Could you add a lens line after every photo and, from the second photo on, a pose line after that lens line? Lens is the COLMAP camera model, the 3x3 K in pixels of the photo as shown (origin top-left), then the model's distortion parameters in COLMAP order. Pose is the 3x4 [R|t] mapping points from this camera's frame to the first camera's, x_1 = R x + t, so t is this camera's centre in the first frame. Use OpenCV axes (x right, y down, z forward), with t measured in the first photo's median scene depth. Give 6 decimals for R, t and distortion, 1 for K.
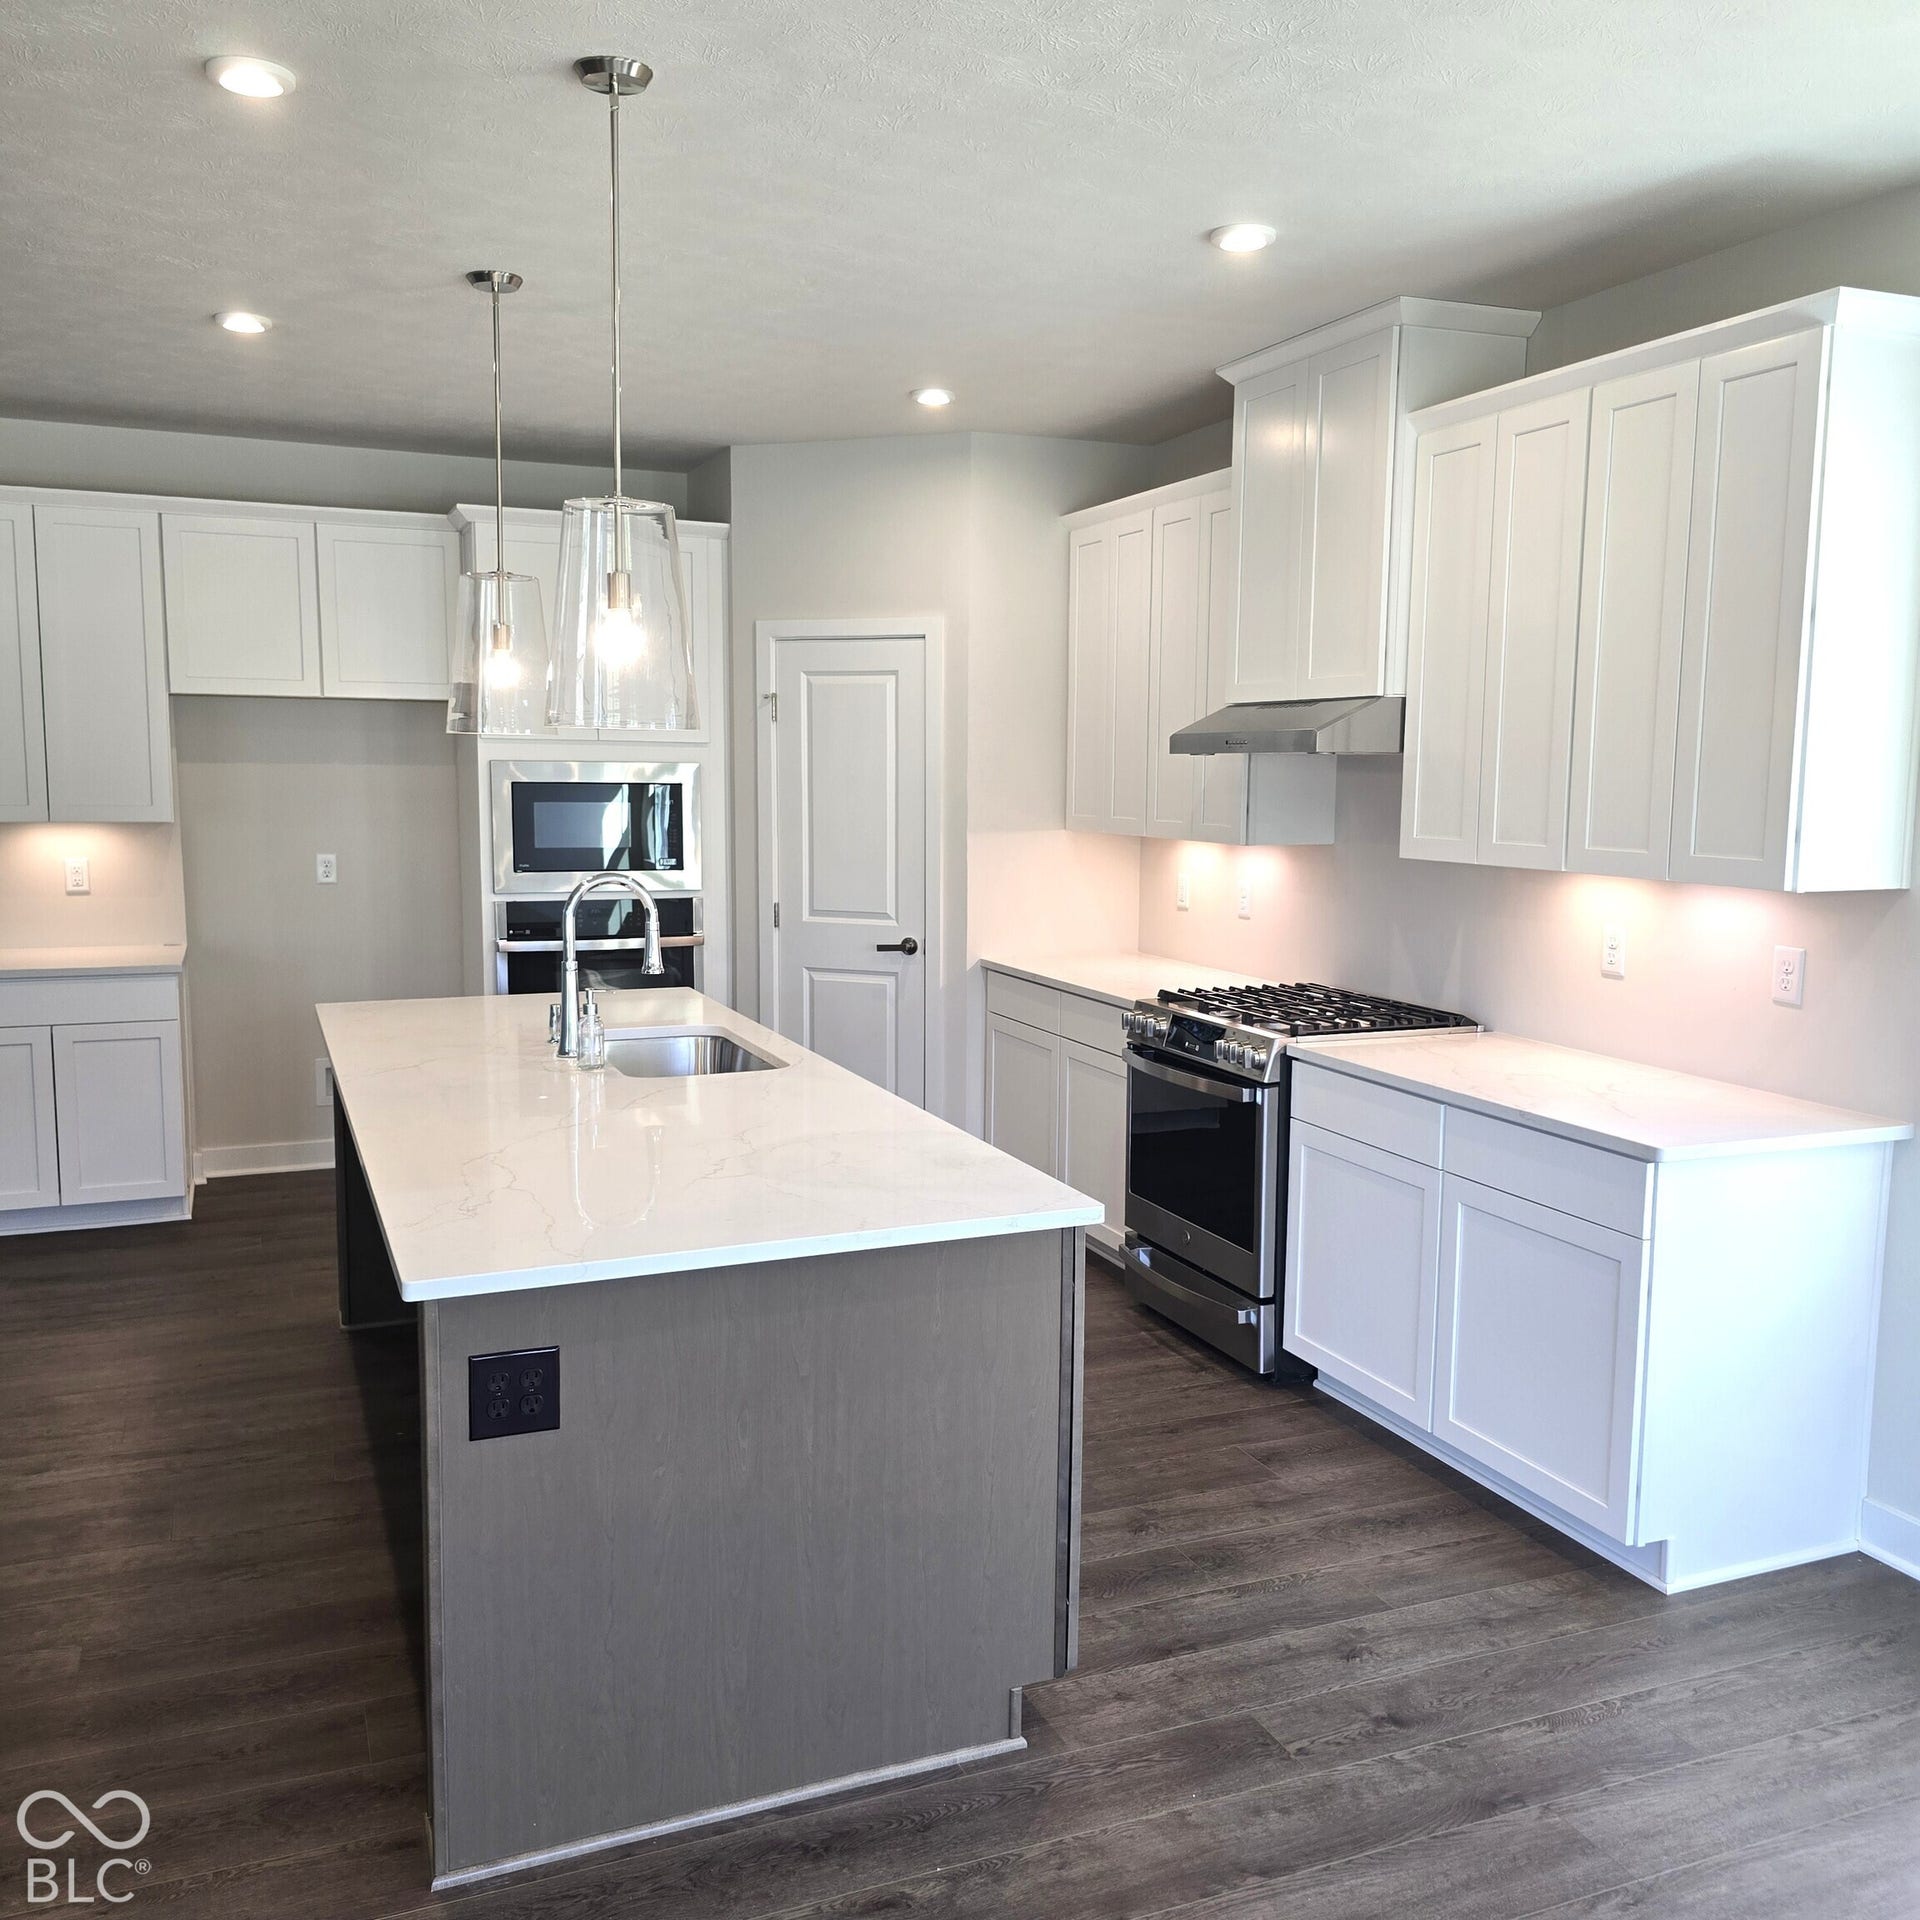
lens RADIAL K [[1733.9, 0, 955.9], [0, 1733.9, 957.2], [0, 0, 1]] dist [0.063831, -0.066000]
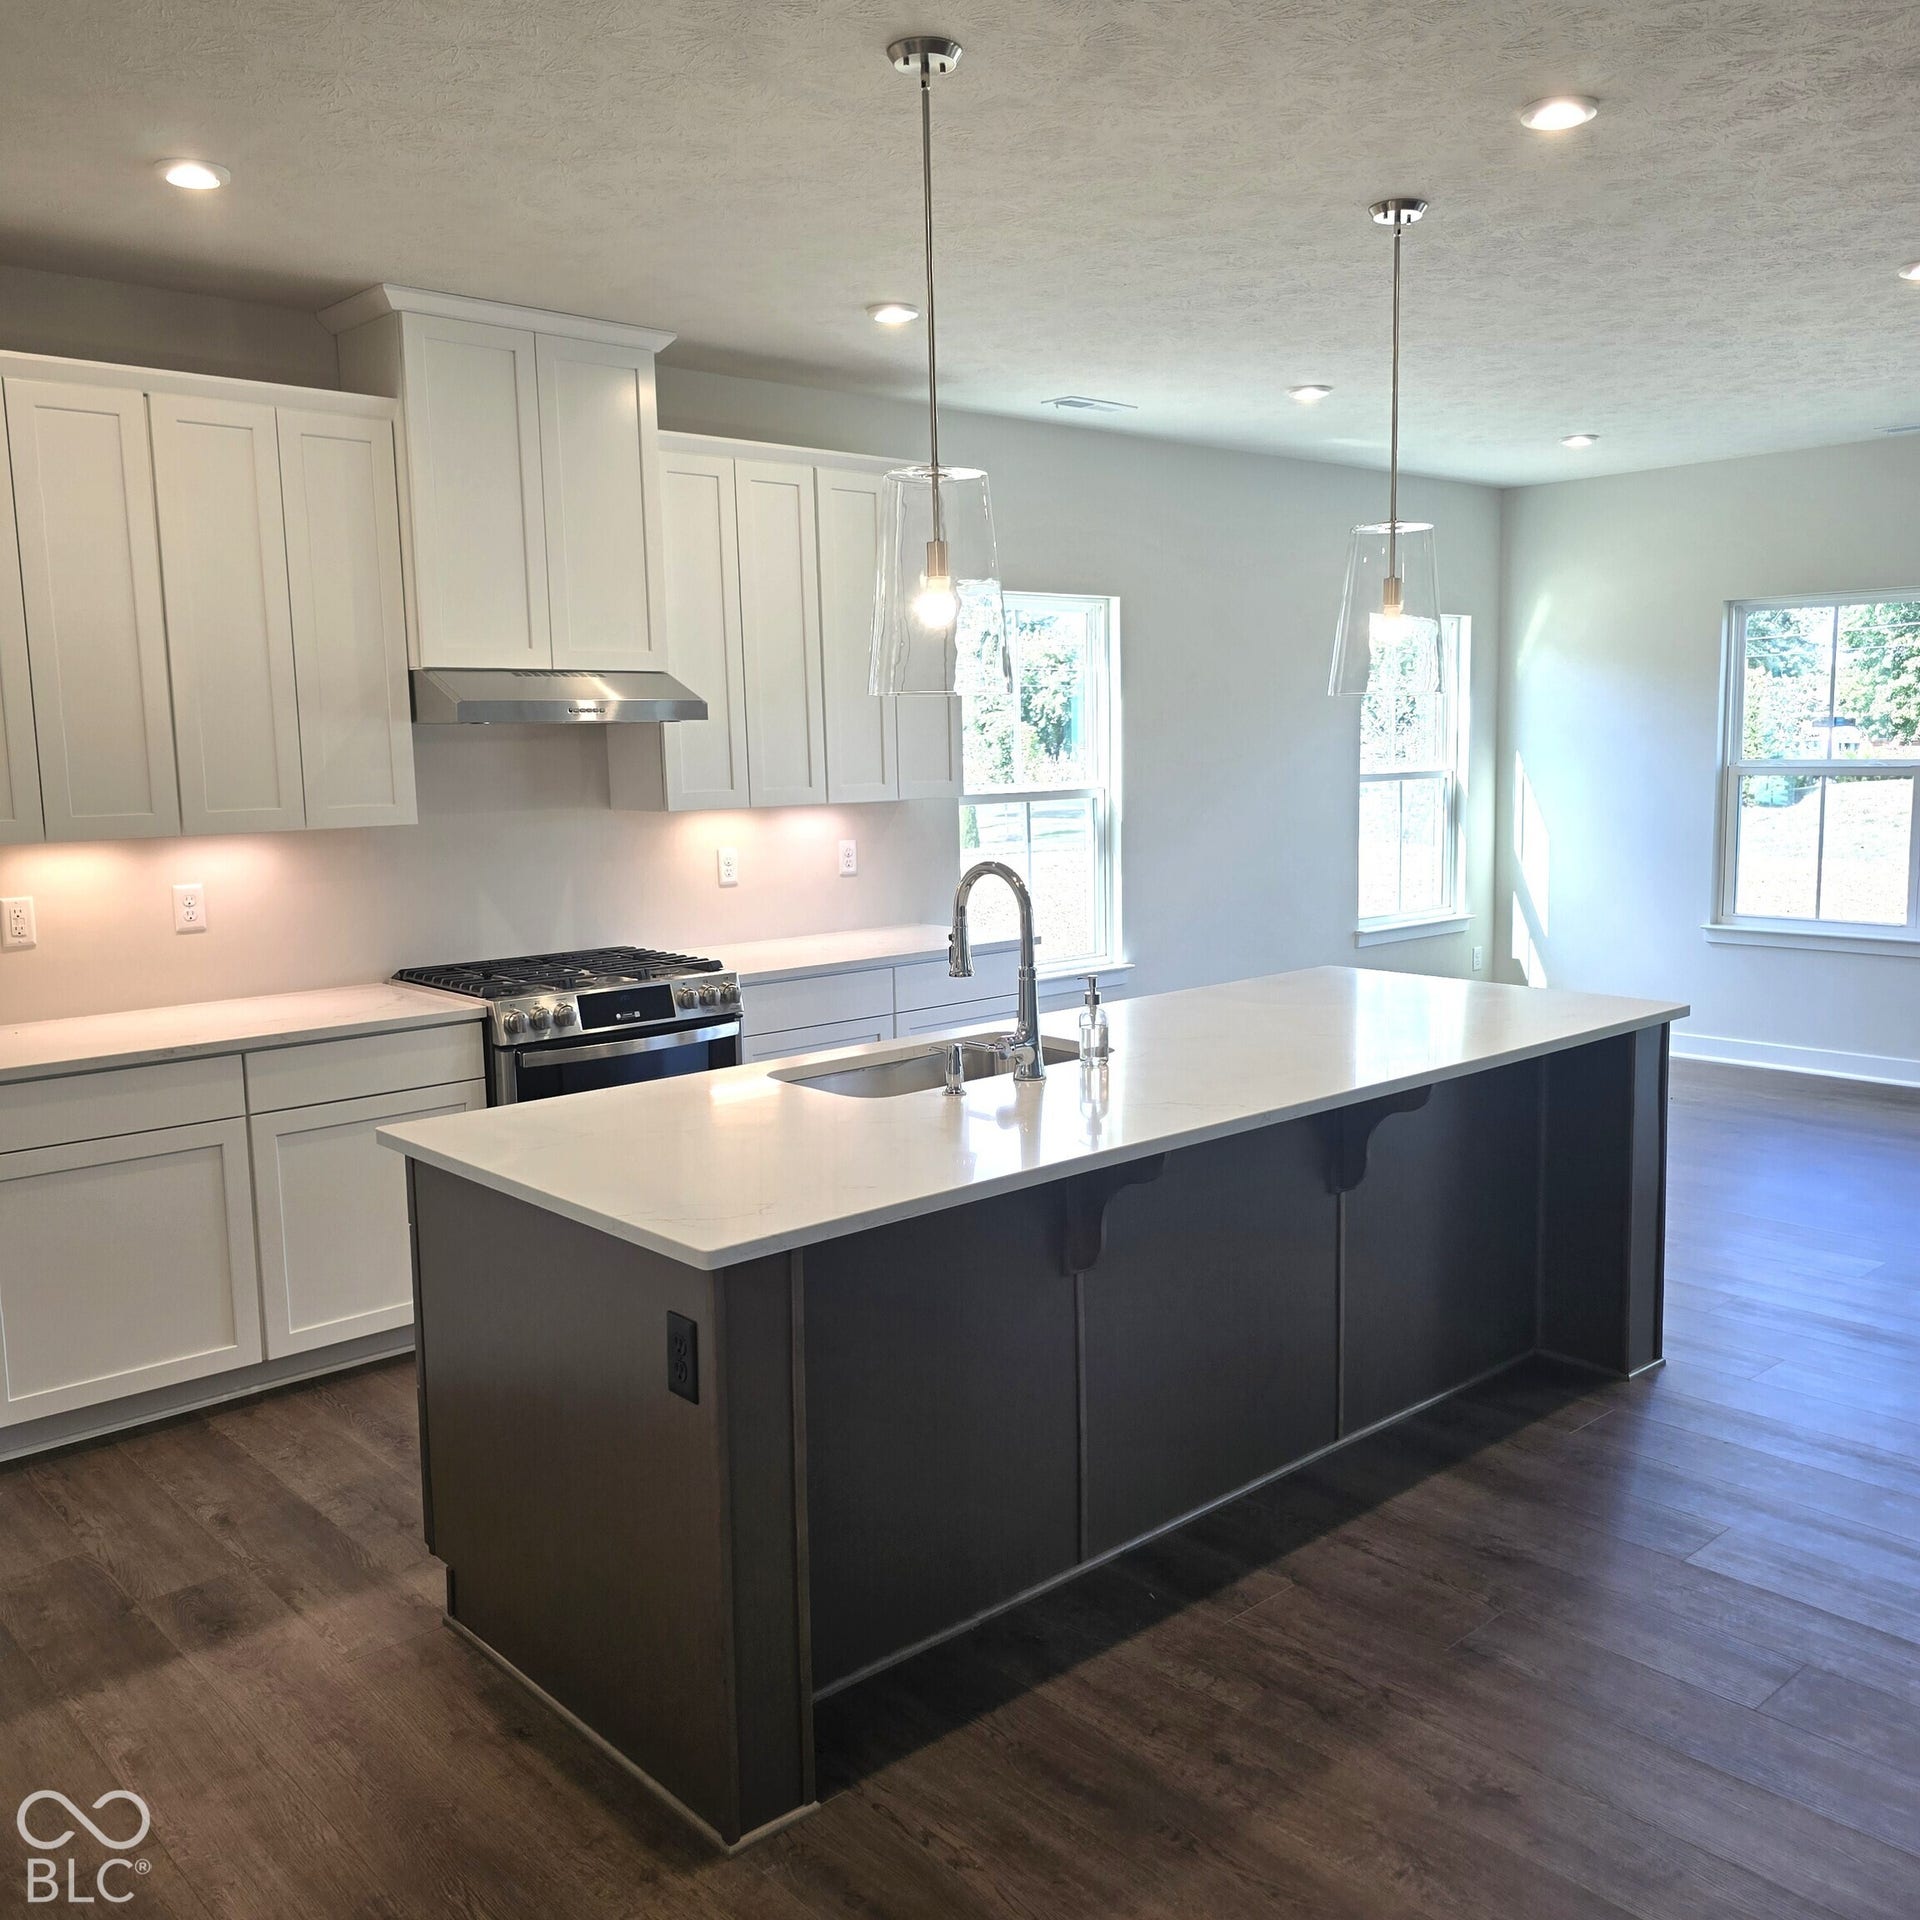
lens RADIAL K [[1733.9, 0, 975.0], [0, 1733.9, 971.3], [0, 0, 1]] dist [0.063831, -0.066000]
pose [[-0.349741, -0.120882, 0.929015, -0.809078], [0.130719, 0.975644, 0.176160, -0.116587], [-0.927682, 0.183050, -0.325421, 1.072764]]
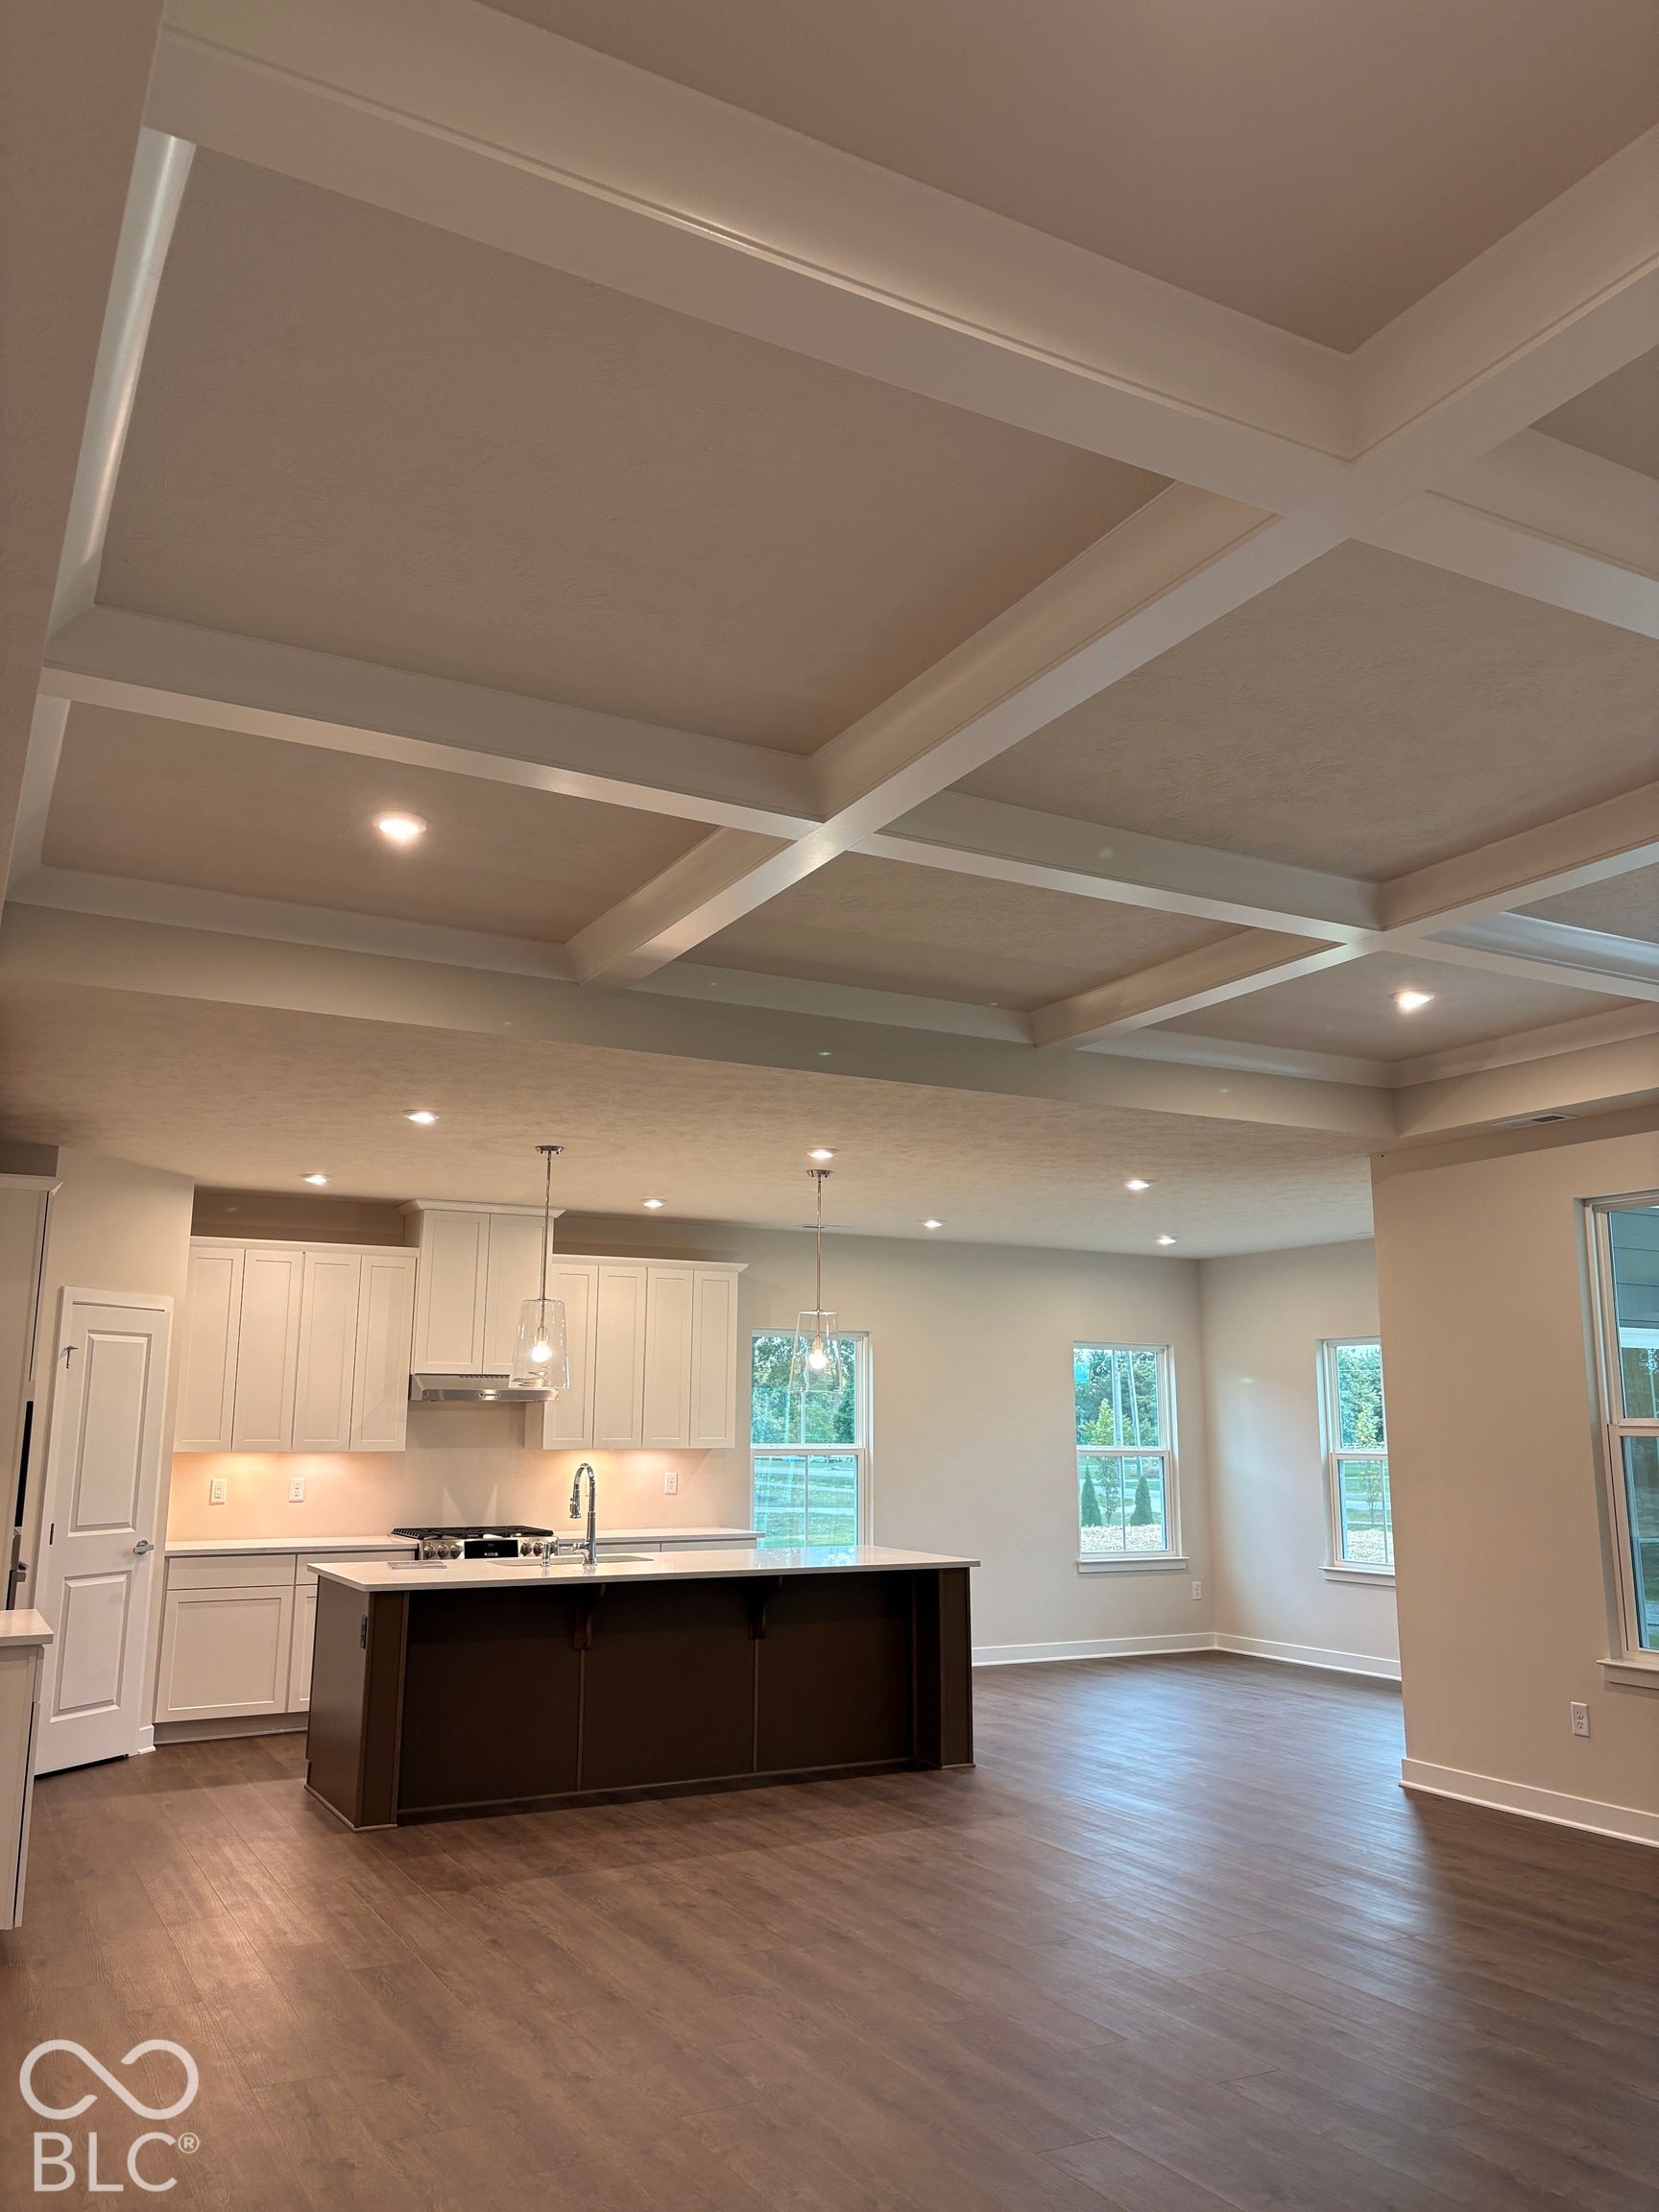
lens RADIAL K [[1698.4, 0, 820.5], [0, 1698.4, 1088.8], [0, 0, 1]] dist [0.032504, -0.024546]
pose [[-0.119748, 0.193908, 0.973684, -1.754544], [0.113804, 0.976957, -0.180563, -0.065573], [-0.986260, 0.089187, -0.139056, 0.806967]]
